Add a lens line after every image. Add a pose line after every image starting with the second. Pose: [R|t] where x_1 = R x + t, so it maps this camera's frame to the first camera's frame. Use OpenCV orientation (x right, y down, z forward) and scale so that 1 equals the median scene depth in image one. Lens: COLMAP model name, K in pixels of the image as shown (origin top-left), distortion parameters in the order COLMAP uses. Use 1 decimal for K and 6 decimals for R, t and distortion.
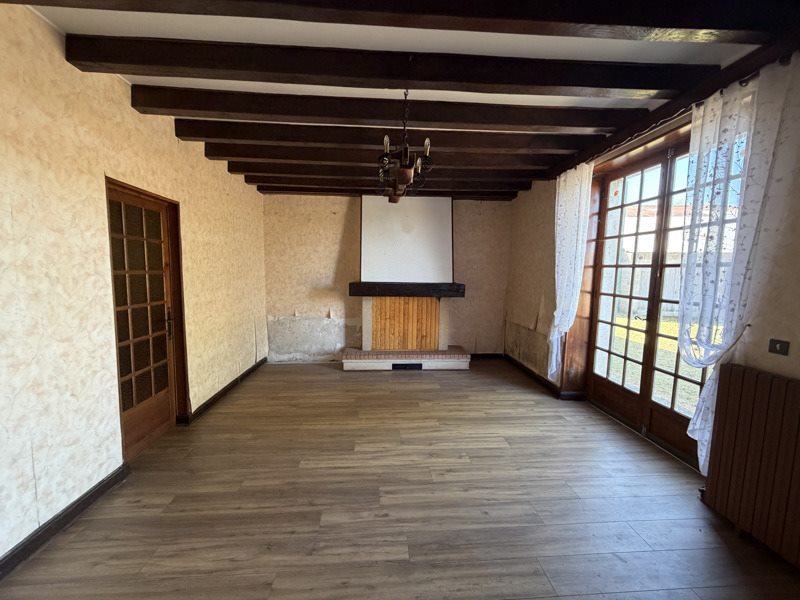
lens RADIAL K [[318.2, 0, 398.0], [0, 318.2, 301.3], [0, 0, 1]] dist [0.001279, 0.000098]
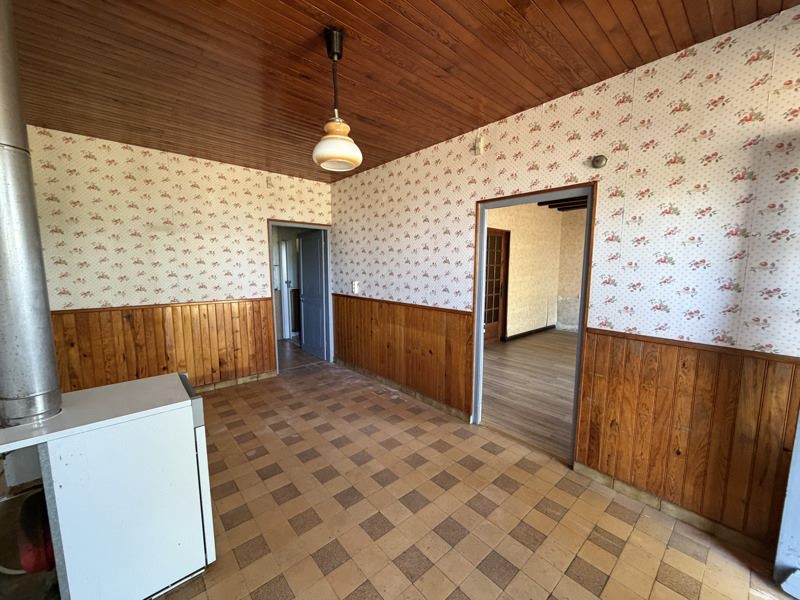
lens RADIAL K [[318.2, 0, 400.7], [0, 318.2, 301.2], [0, 0, 1]] dist [0.001279, 0.000098]
pose [[0.609013, 0.077506, -0.789364, 0.513438], [-0.068591, 0.996632, 0.044937, 0.092667], [0.790188, 0.026776, 0.612279, -0.770857]]
